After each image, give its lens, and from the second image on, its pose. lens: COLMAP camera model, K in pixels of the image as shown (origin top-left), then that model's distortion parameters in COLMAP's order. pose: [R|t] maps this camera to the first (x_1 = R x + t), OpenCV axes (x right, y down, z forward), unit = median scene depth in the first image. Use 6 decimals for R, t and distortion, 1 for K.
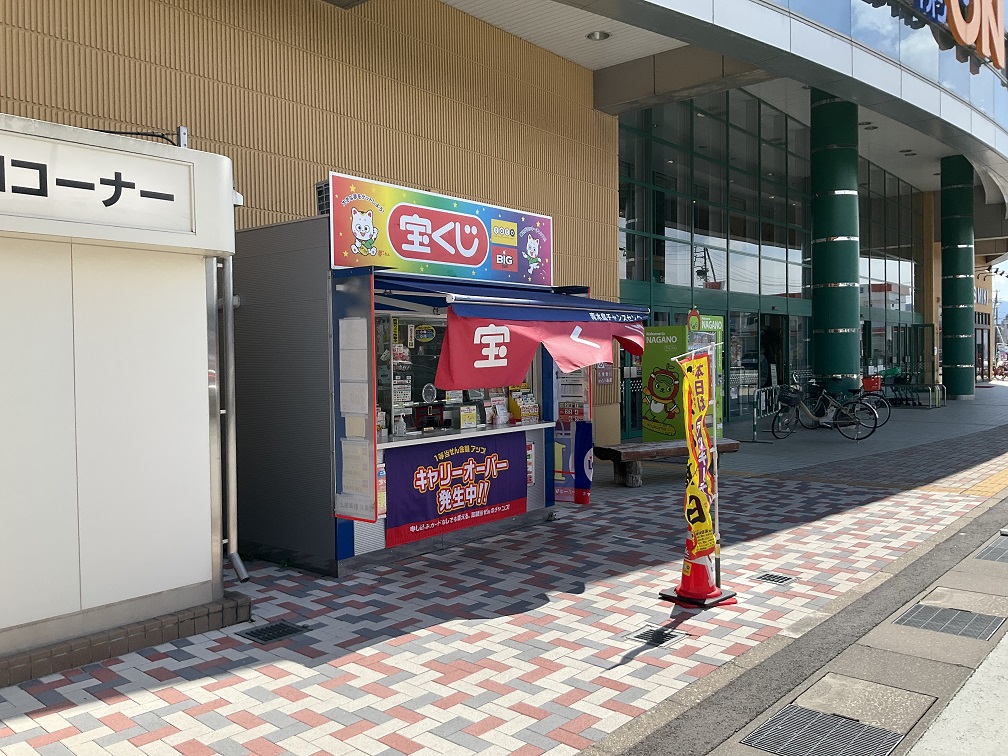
lens RADIAL K [[832.0, 0, 502.4], [0, 832.0, 374.1], [0, 0, 1]] dist [0.064934, -0.127052]
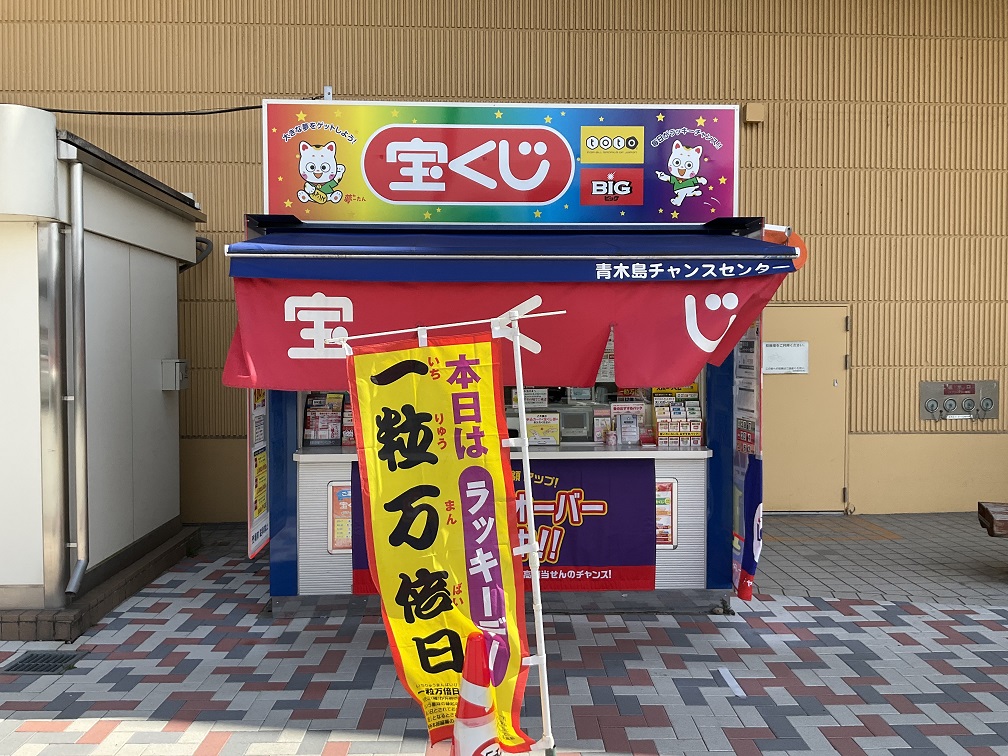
lens RADIAL K [[832.0, 0, 504.3], [0, 832.0, 380.2], [0, 0, 1]] dist [0.064934, -0.127052]
pose [[0.673622, 0.046267, -0.737627, 0.487634], [-0.024257, 0.998885, 0.040502, -0.016891], [0.738678, -0.009391, 0.673993, 0.584892]]
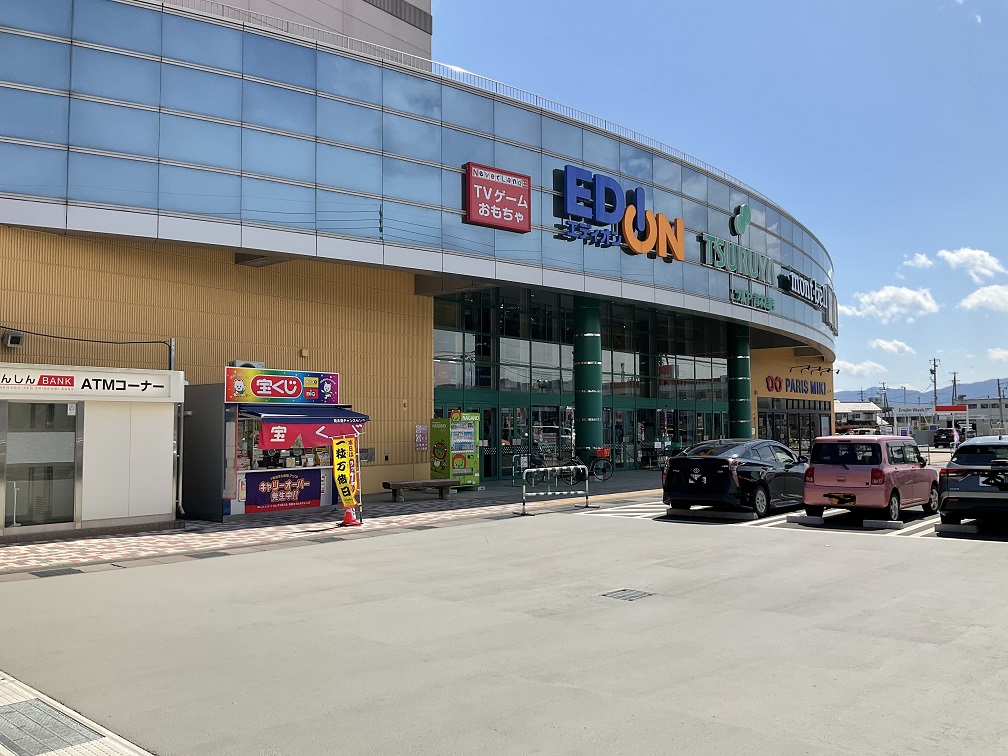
lens RADIAL K [[832.0, 0, 503.8], [0, 832.0, 373.1], [0, 0, 1]] dist [0.064934, -0.127052]
pose [[0.999892, 0.007461, -0.012644, 0.648996], [-0.008545, 0.996084, -0.087993, 0.004111], [0.011938, 0.088091, 0.996041, -1.490451]]
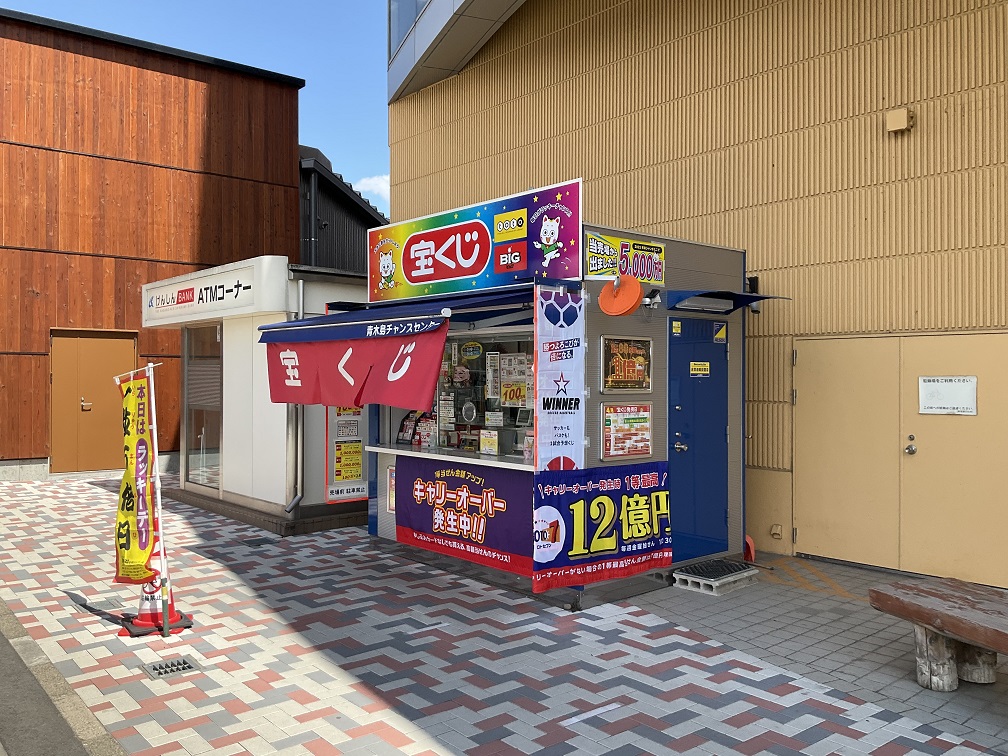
lens RADIAL K [[832.0, 0, 494.9], [0, 832.0, 373.6], [0, 0, 1]] dist [0.064934, -0.127052]
pose [[-0.164832, 0.014722, -0.986212, 0.944488], [-0.018755, 0.999661, 0.018057, -0.043624], [0.986143, 0.021473, -0.164500, 1.291313]]
